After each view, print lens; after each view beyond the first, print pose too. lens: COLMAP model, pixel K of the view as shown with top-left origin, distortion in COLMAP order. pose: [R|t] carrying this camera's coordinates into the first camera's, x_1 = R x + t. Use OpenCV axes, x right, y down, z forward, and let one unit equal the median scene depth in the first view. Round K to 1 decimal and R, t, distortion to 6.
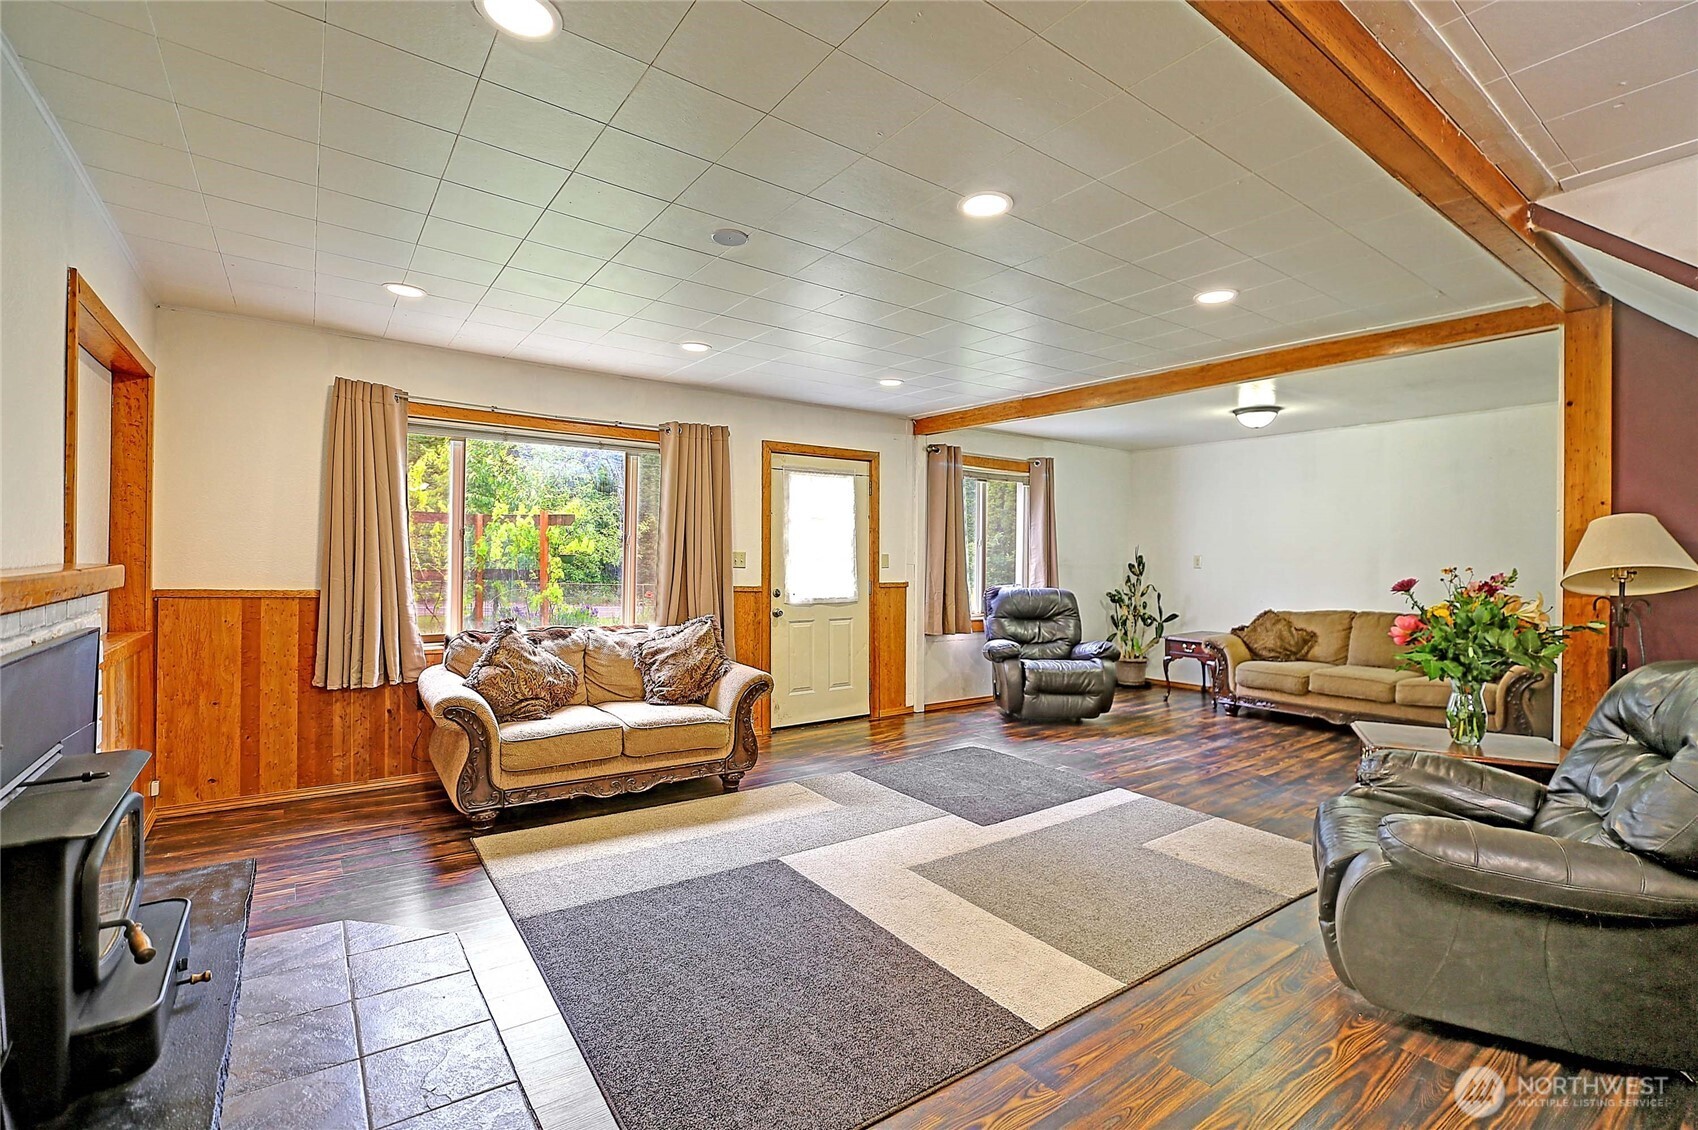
lens RADIAL K [[768.3, 0, 855.7], [0, 768.3, 560.4], [0, 0, 1]] dist [-0.021943, 0.006619]
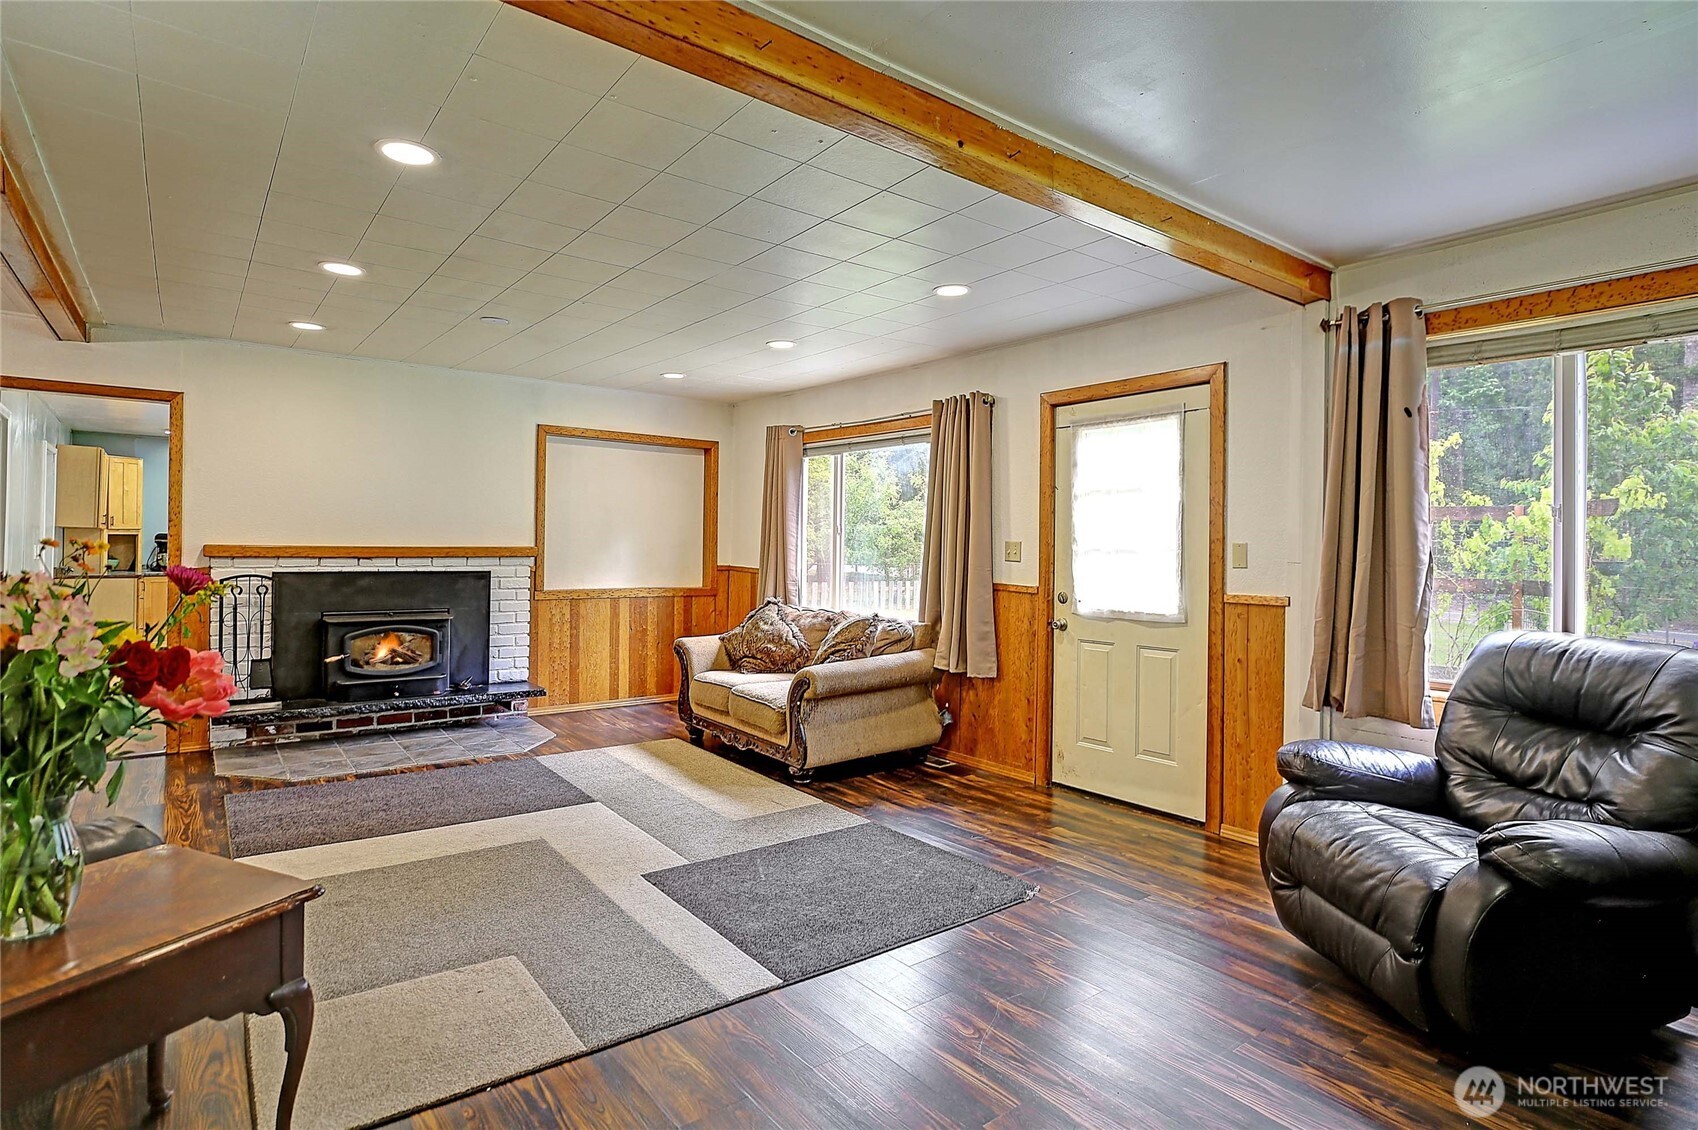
lens RADIAL K [[881.2, 0, 870.9], [0, 881.2, 542.9], [0, 0, 1]] dist [-0.000348, -0.000112]
pose [[0.033360, -0.009327, -0.999400, 0.727251], [-0.013794, 0.999857, -0.009791, 0.000992], [0.999348, 0.014113, 0.033226, 0.789059]]
